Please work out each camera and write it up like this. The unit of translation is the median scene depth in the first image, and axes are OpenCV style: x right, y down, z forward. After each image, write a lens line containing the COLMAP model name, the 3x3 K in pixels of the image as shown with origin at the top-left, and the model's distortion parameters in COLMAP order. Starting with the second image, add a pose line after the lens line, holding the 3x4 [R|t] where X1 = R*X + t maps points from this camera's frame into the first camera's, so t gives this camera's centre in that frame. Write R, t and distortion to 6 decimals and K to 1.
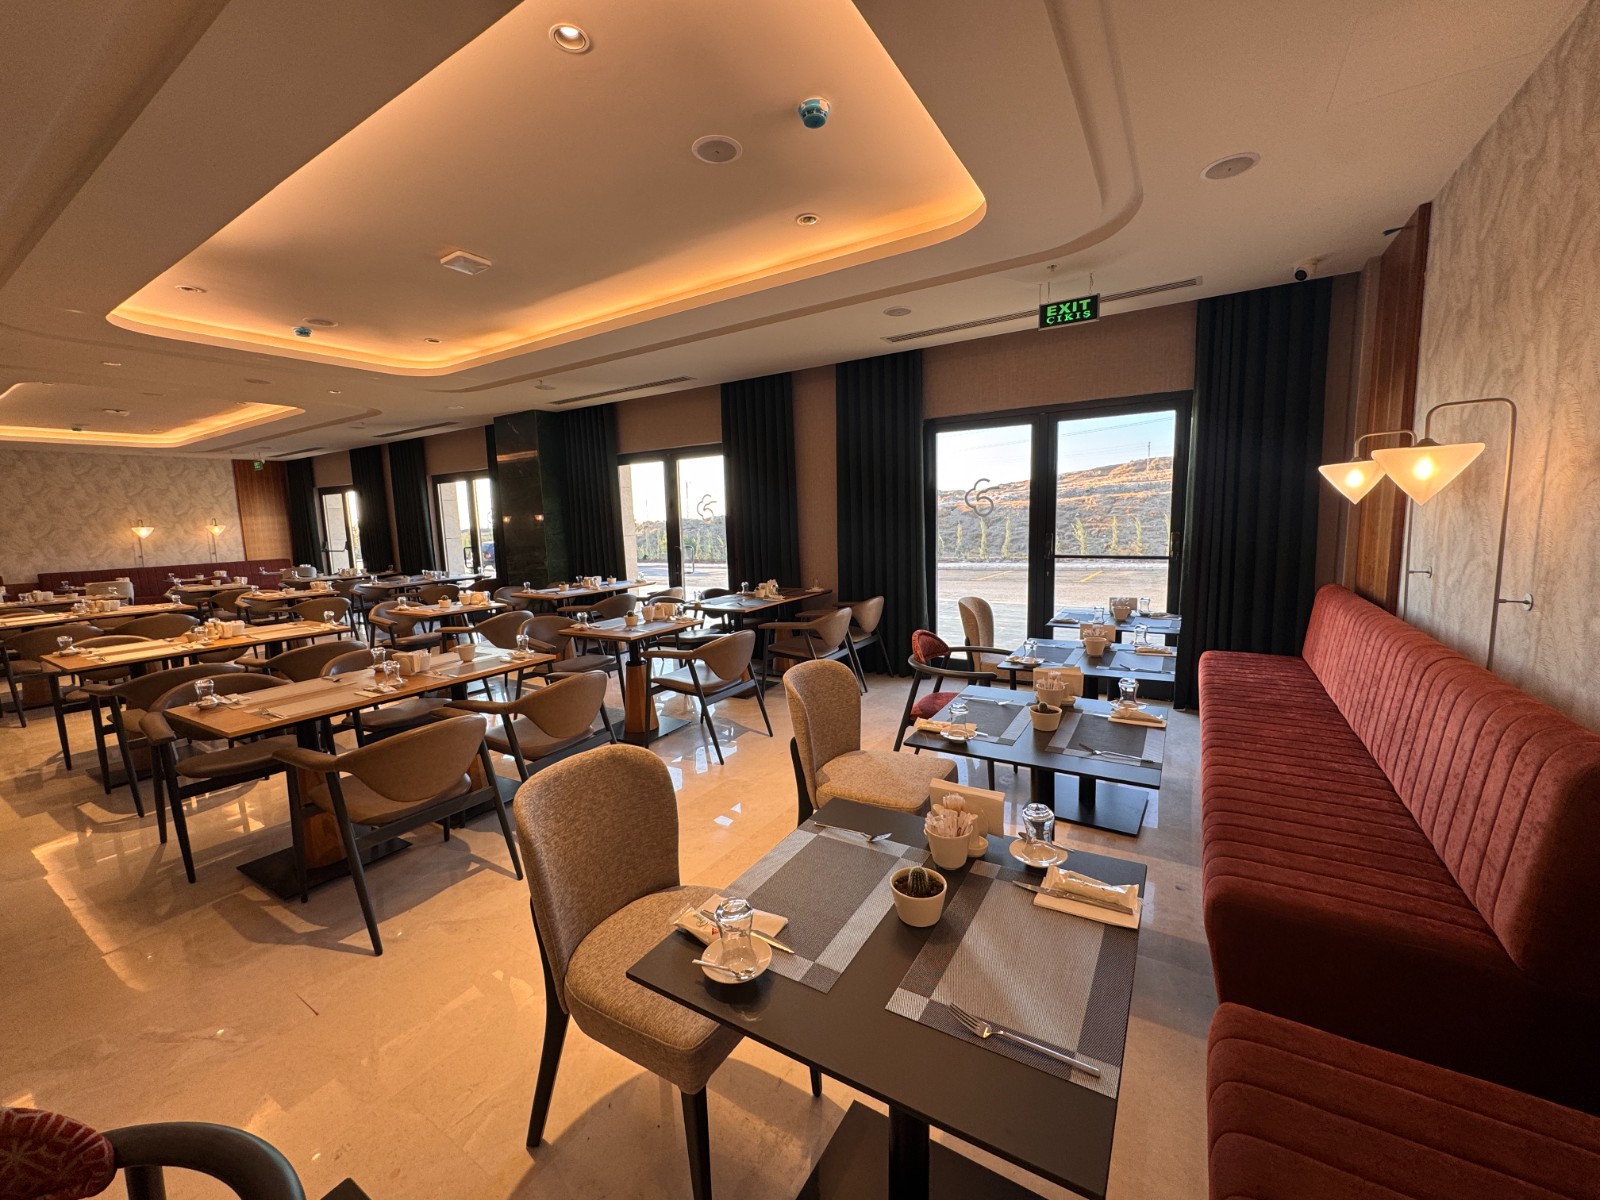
lens RADIAL K [[636.8, 0, 800.0], [0, 636.8, 600.0], [0, 0, 1]] dist [0.002084, -0.000032]
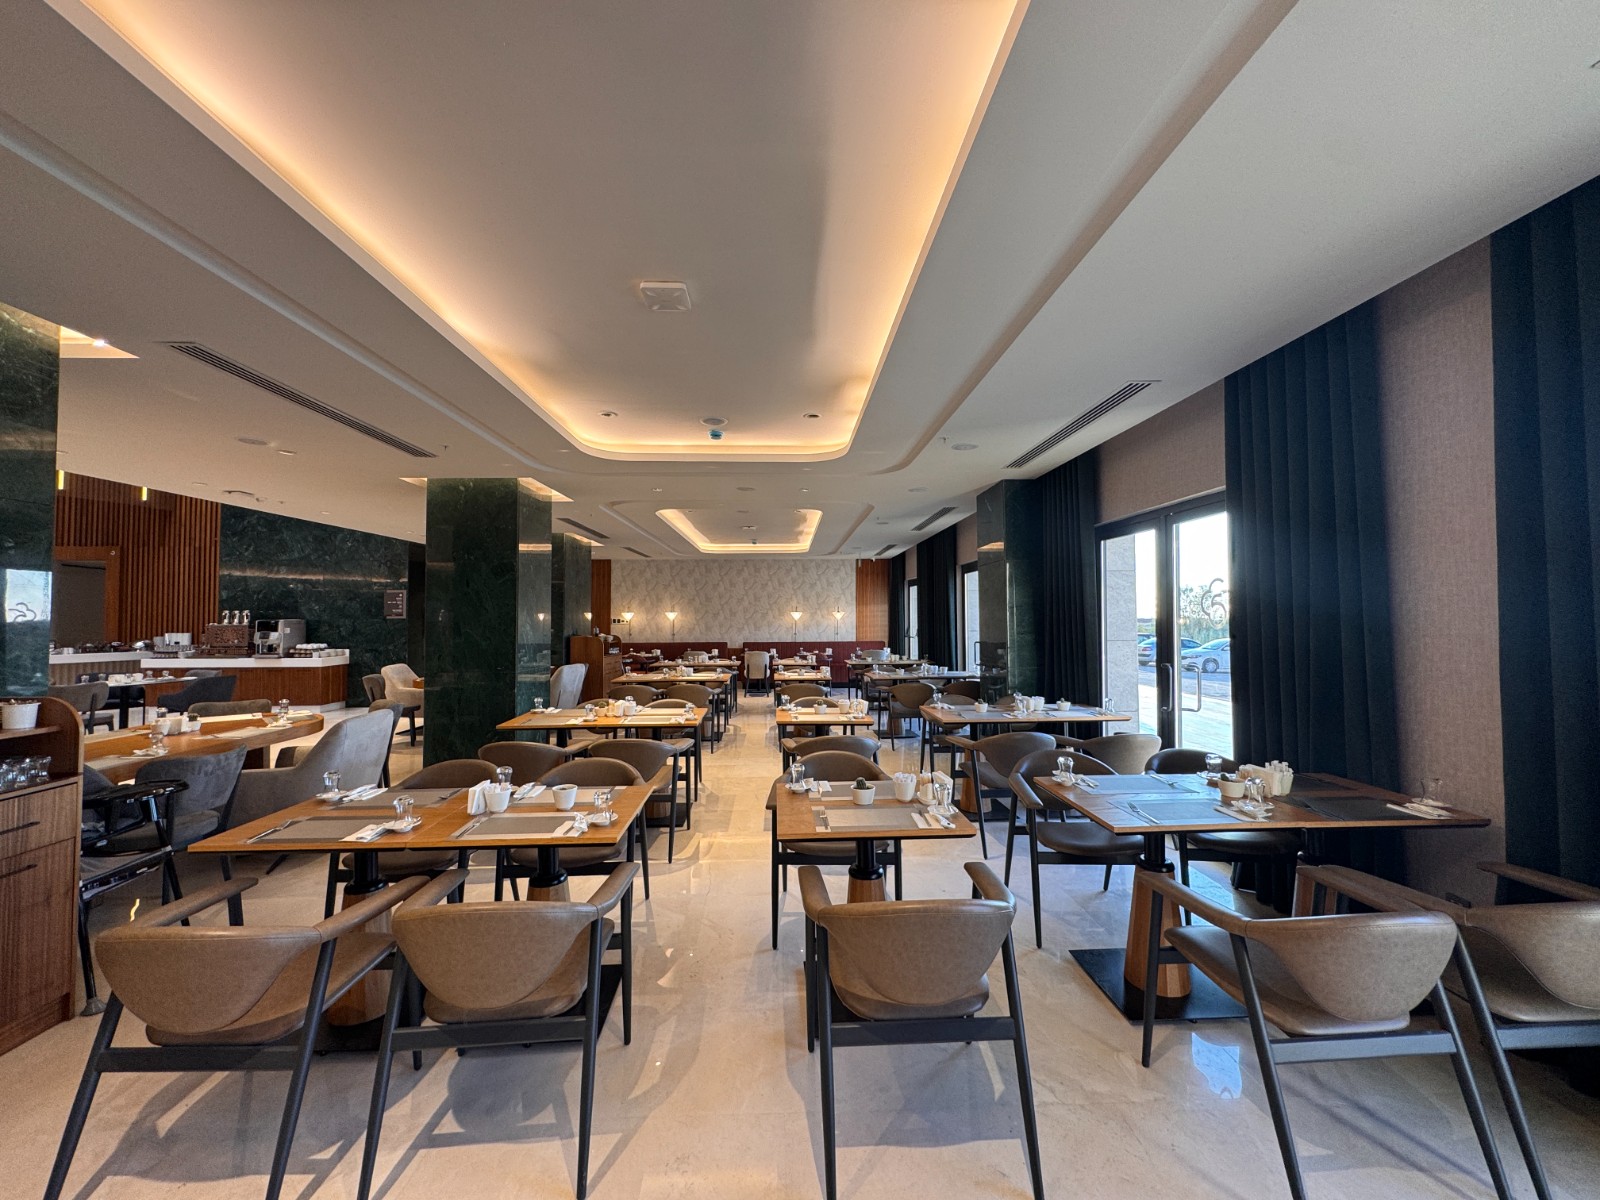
lens RADIAL K [[636.8, 0, 800.0], [0, 636.8, 600.0], [0, 0, 1]] dist [0.002084, -0.000032]
pose [[0.557196, 0.006646, -0.830354, 0.163438], [-0.121614, 0.989839, -0.073685, -0.082641], [0.821427, 0.142039, 0.552343, 0.529570]]
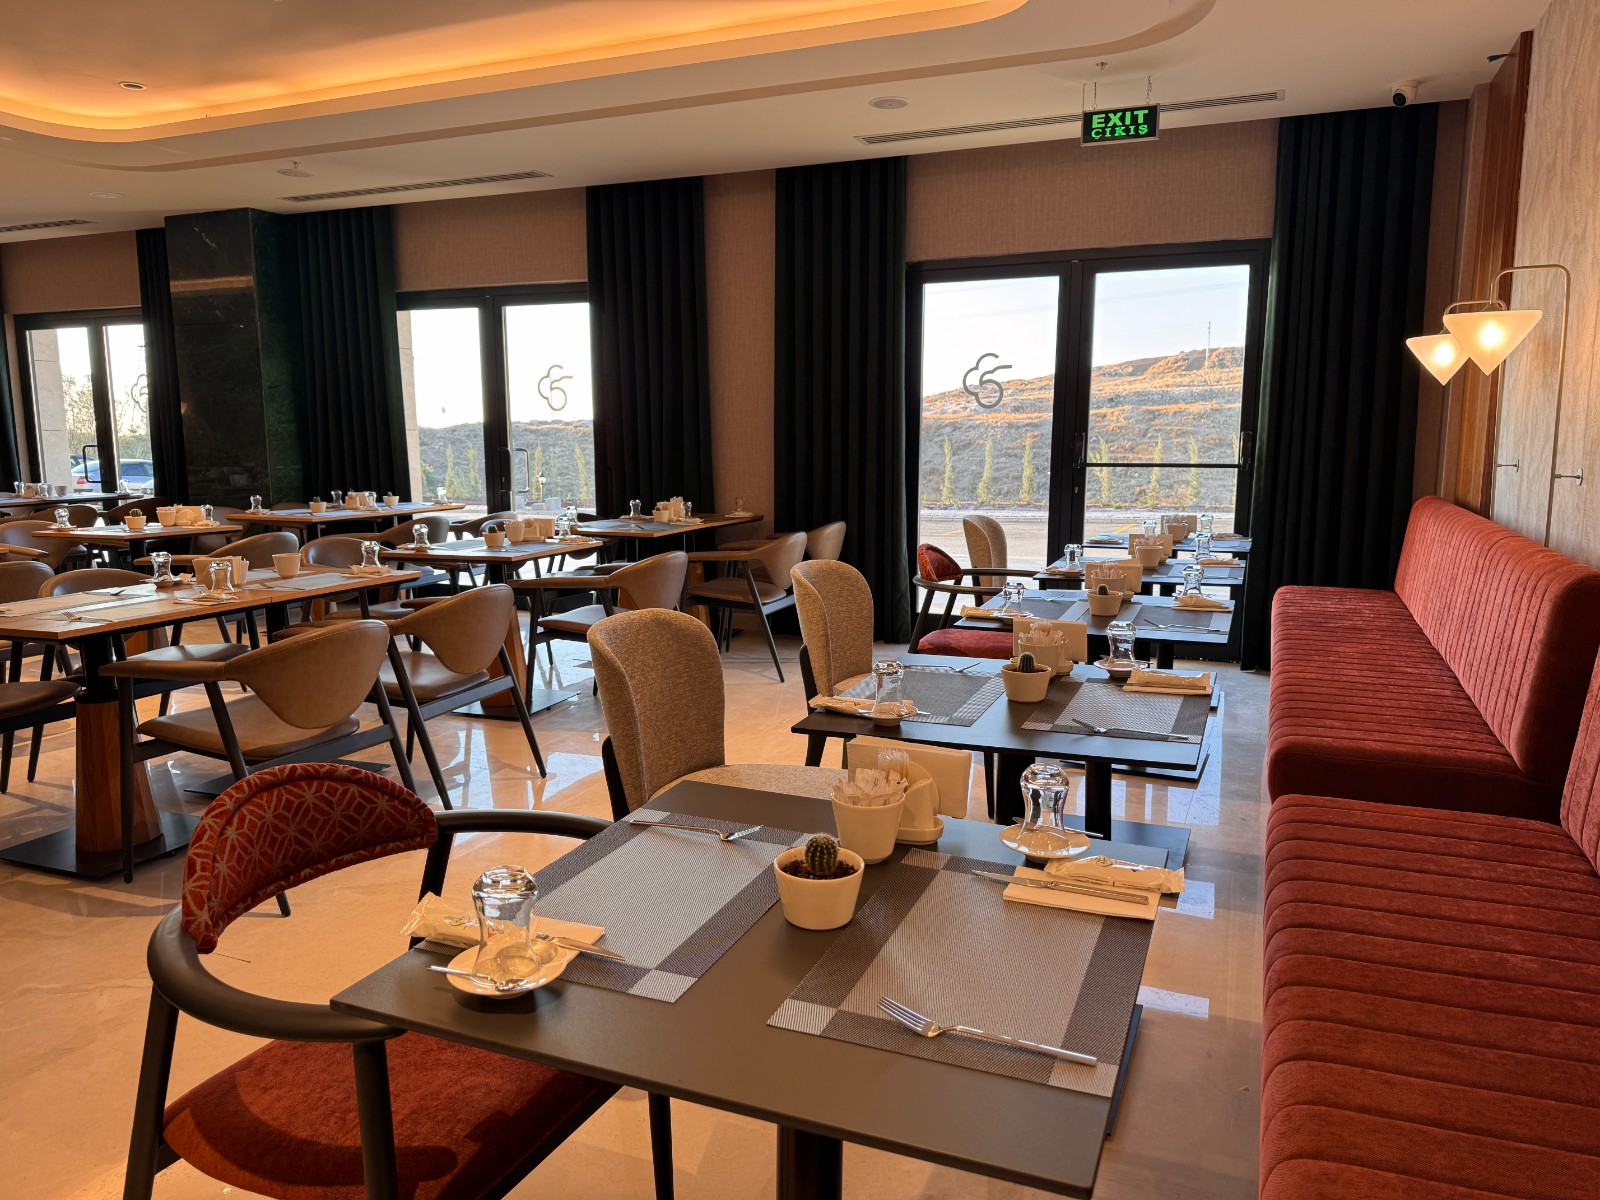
lens RADIAL K [[1139.6, 0, 806.1], [0, 1139.6, 610.0], [0, 0, 1]] dist [0.059541, -0.070037]
pose [[0.985999, 0.002875, 0.166726, -0.124218], [-0.006411, 0.999766, 0.020674, 0.069668], [-0.166628, -0.021454, 0.985786, -0.213211]]
